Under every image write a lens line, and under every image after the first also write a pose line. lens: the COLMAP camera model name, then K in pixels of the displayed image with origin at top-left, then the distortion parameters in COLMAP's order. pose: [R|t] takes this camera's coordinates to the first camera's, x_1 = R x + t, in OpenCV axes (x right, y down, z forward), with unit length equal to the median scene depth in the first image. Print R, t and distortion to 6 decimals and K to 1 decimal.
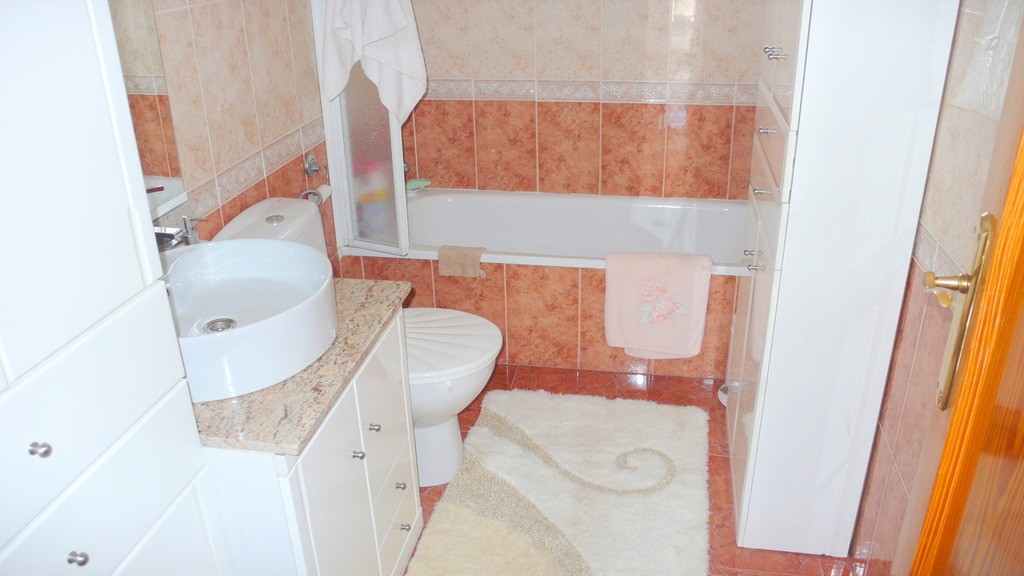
lens RADIAL K [[787.0, 0, 505.8], [0, 787.0, 281.8], [0, 0, 1]] dist [-0.126129, 0.090778]
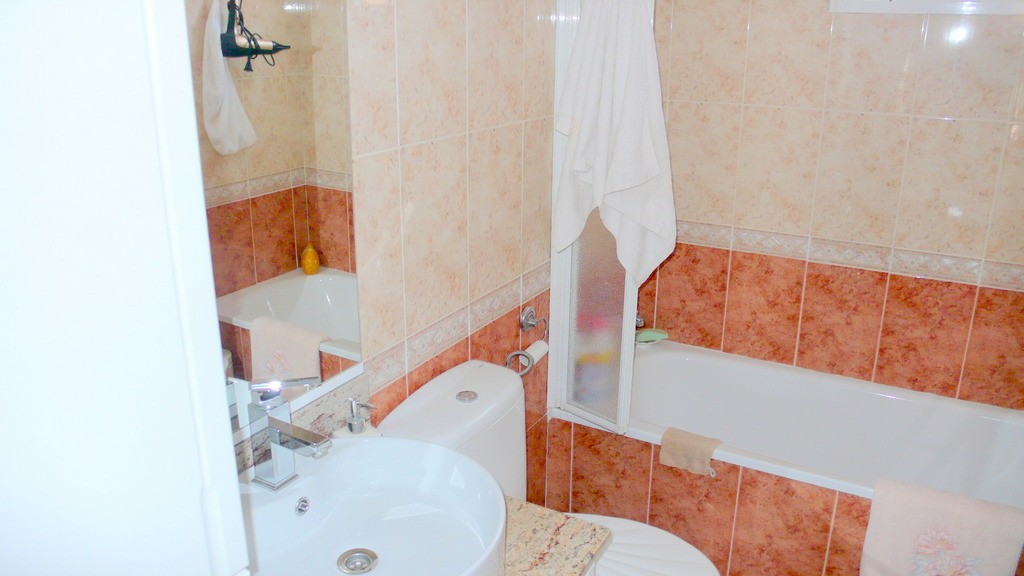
lens RADIAL K [[787.0, 0, 505.8], [0, 787.0, 281.8], [0, 0, 1]] dist [-0.126129, 0.090778]
pose [[0.944182, 0.126997, -0.303960, -0.012147], [-0.158145, 0.984166, -0.080050, -0.105402], [0.288981, 0.123652, 0.949316, 0.145689]]
